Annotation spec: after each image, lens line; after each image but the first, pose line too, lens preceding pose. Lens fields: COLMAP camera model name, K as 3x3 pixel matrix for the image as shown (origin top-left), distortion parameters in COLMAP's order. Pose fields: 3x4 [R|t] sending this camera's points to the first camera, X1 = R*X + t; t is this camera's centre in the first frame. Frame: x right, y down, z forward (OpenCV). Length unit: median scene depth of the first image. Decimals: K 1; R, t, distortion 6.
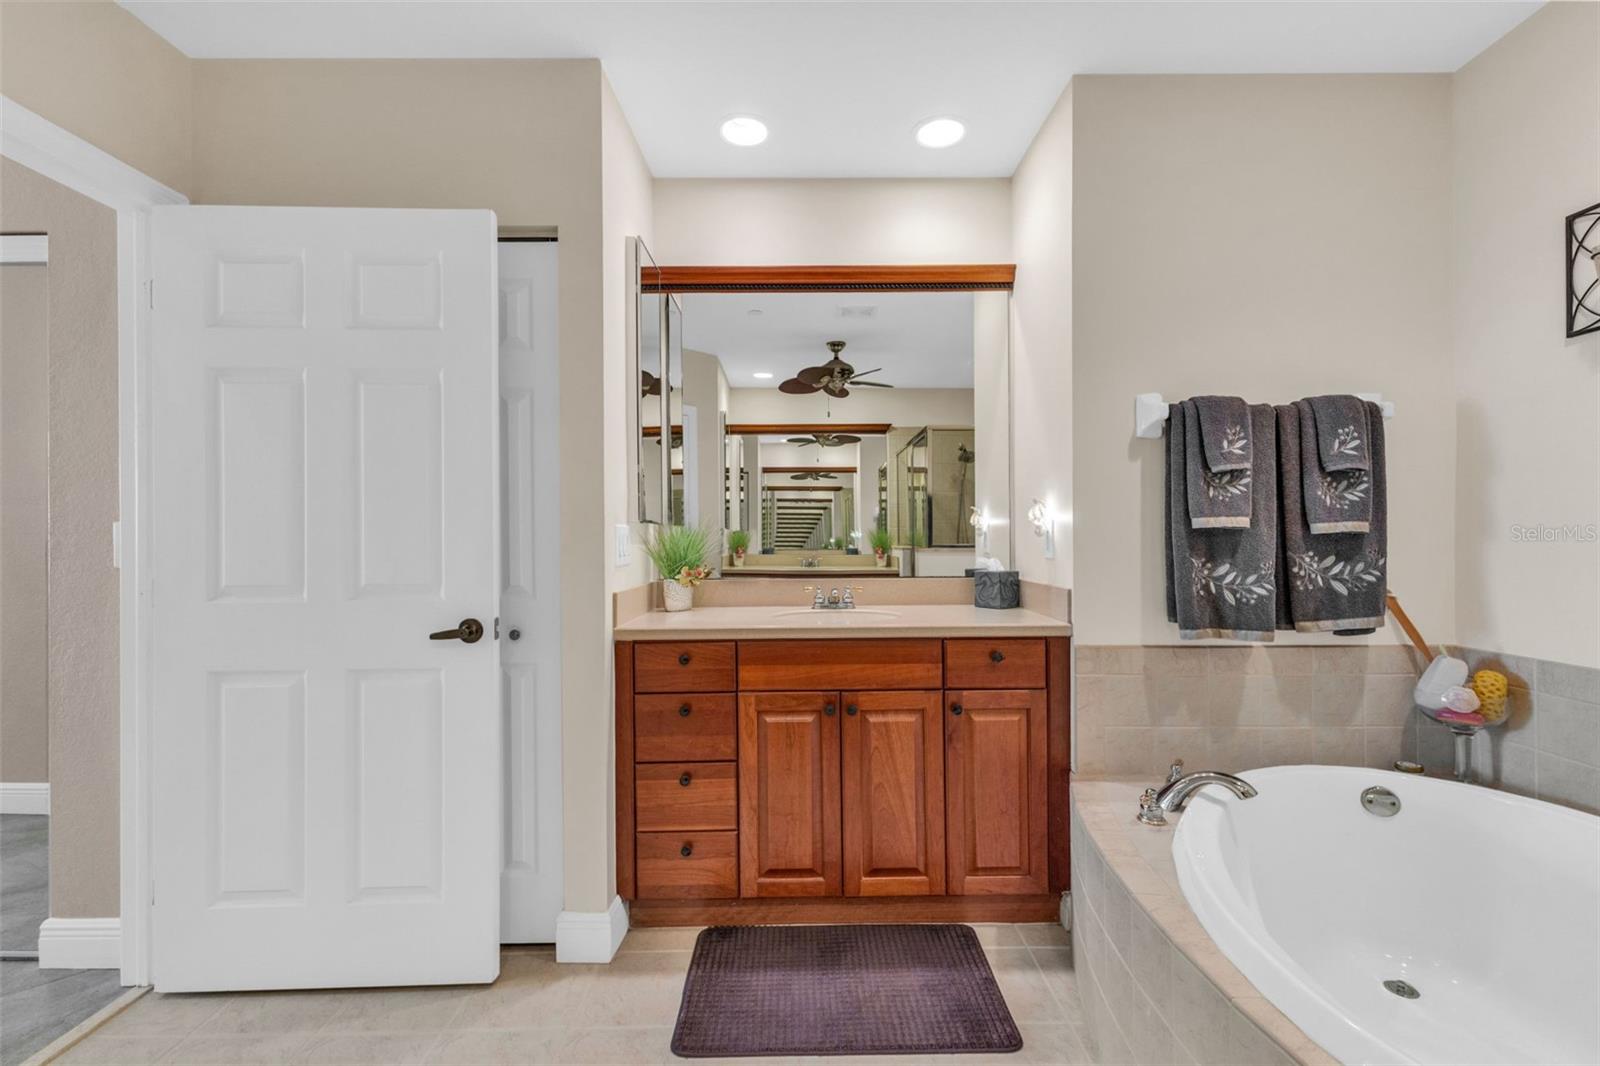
lens RADIAL K [[691.3, 0, 801.9], [0, 691.3, 533.3], [0, 0, 1]] dist [0.014607, -0.004235]
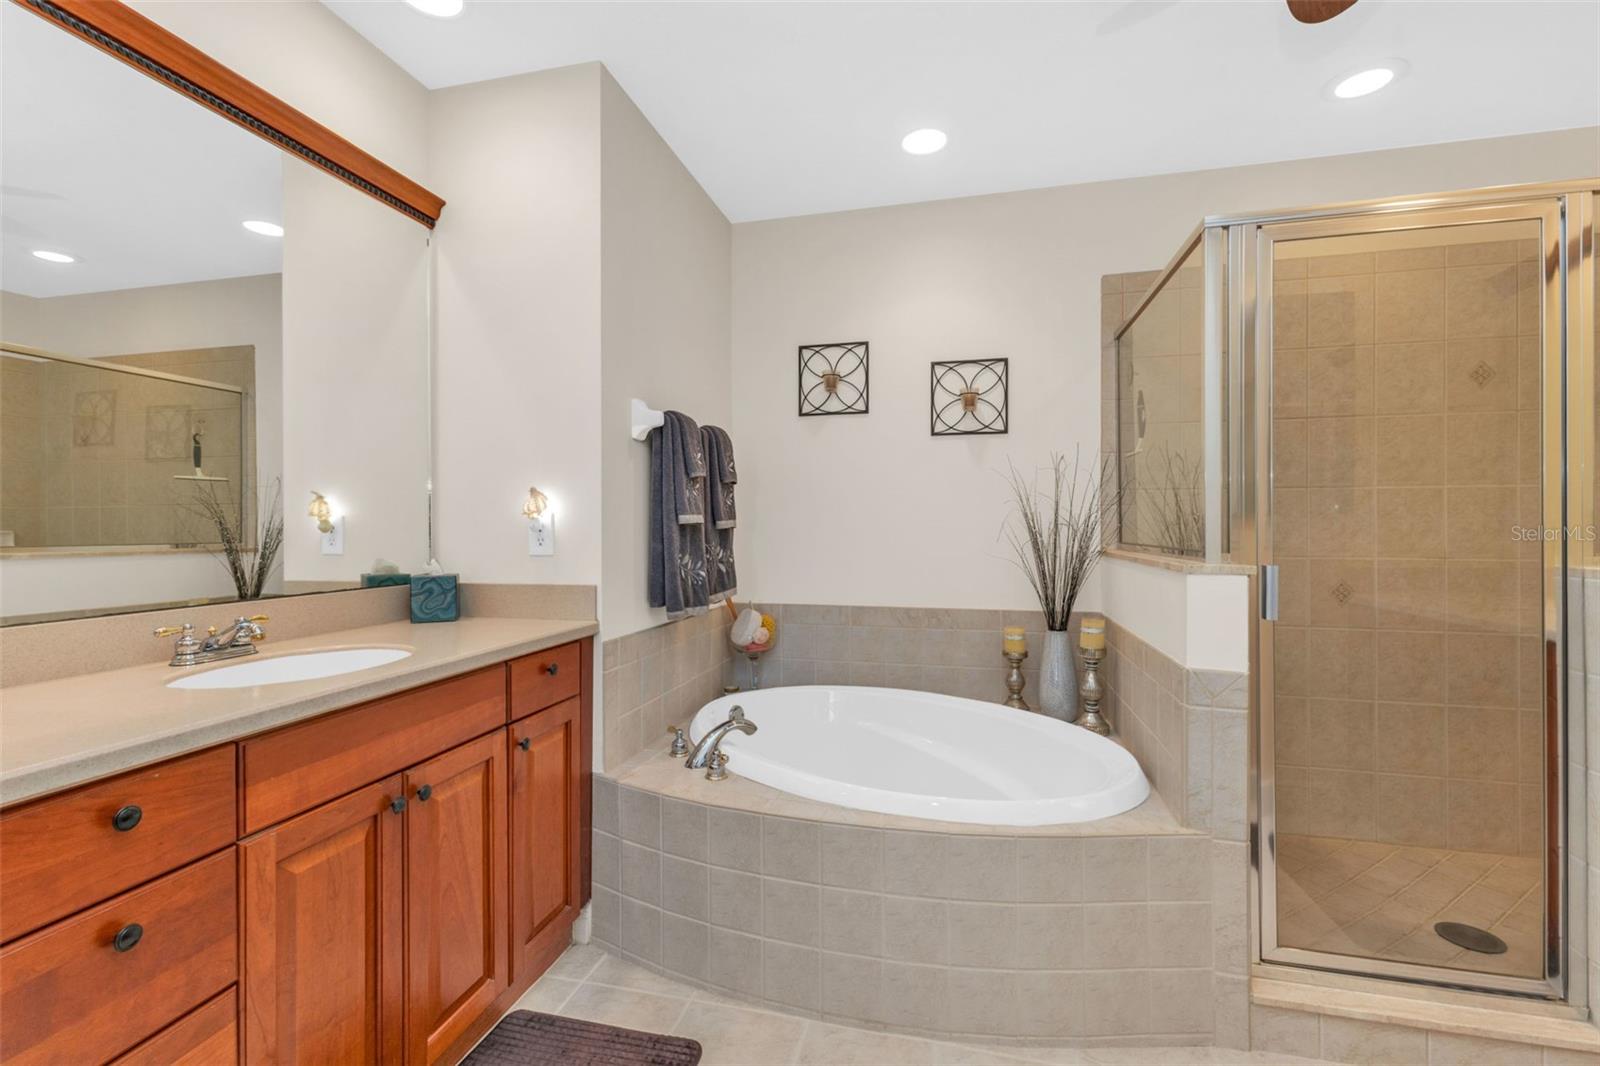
lens RADIAL K [[687.5, 0, 808.3], [0, 687.5, 530.1], [0, 0, 1]] dist [0.009444, -0.003781]
pose [[0.244568, 0.001529, 0.969631, -0.475224], [0.002587, 0.999994, -0.002229, 0.007092], [-0.969629, 0.003054, 0.244563, 0.481205]]
